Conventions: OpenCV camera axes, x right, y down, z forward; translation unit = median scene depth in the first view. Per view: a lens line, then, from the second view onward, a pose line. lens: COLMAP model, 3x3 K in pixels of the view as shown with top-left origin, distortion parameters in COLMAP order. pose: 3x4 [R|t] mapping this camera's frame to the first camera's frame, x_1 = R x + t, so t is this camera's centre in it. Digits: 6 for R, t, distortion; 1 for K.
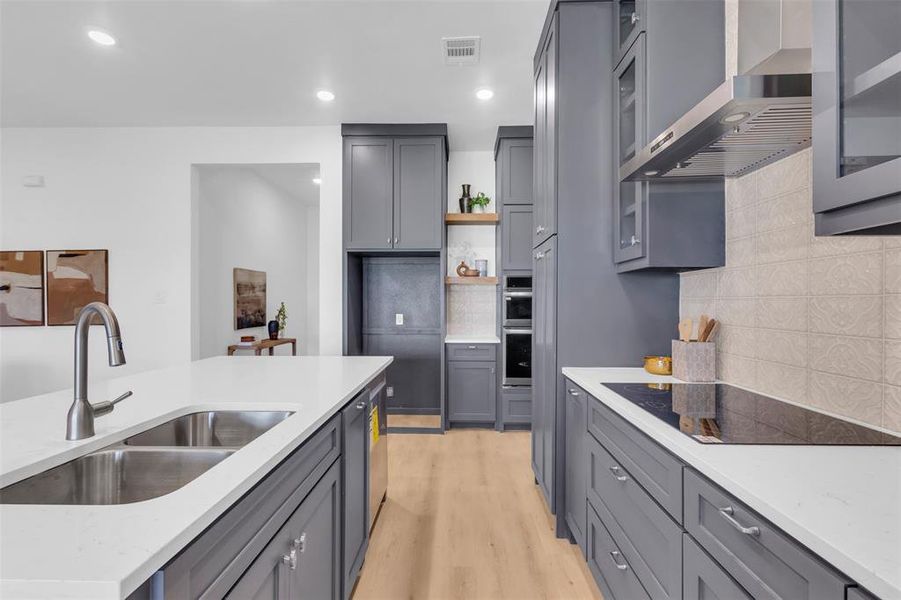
lens RADIAL K [[415.2, 0, 450.7], [0, 415.2, 300.4], [0, 0, 1]] dist [0.008464, -0.003622]
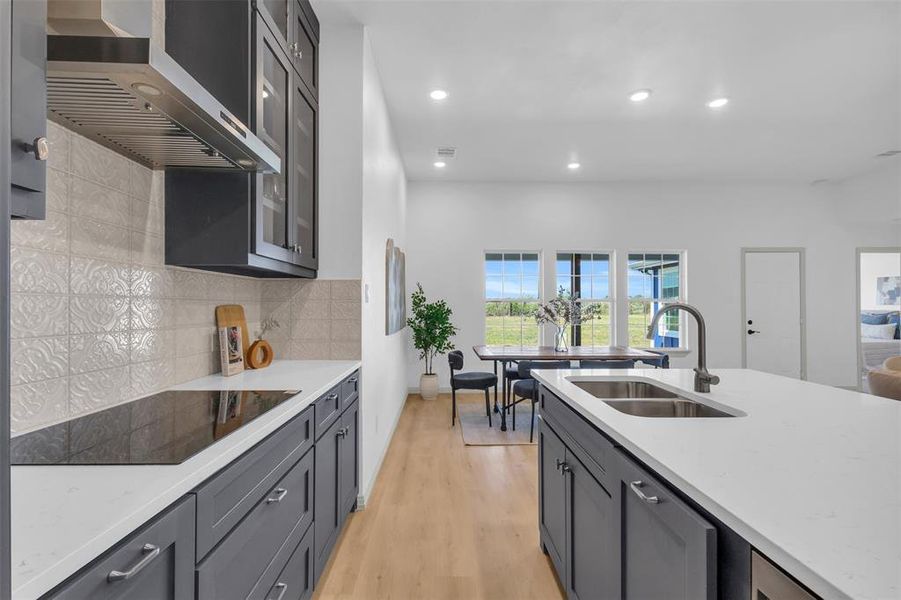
lens RADIAL K [[415.2, 0, 452.6], [0, 415.2, 304.9], [0, 0, 1]] dist [0.008464, -0.003622]
pose [[-0.998558, -0.000407, -0.053686, 0.024770], [0.000038, 0.999966, -0.008301, 0.006744], [0.053687, -0.008291, -0.998523, 0.666206]]
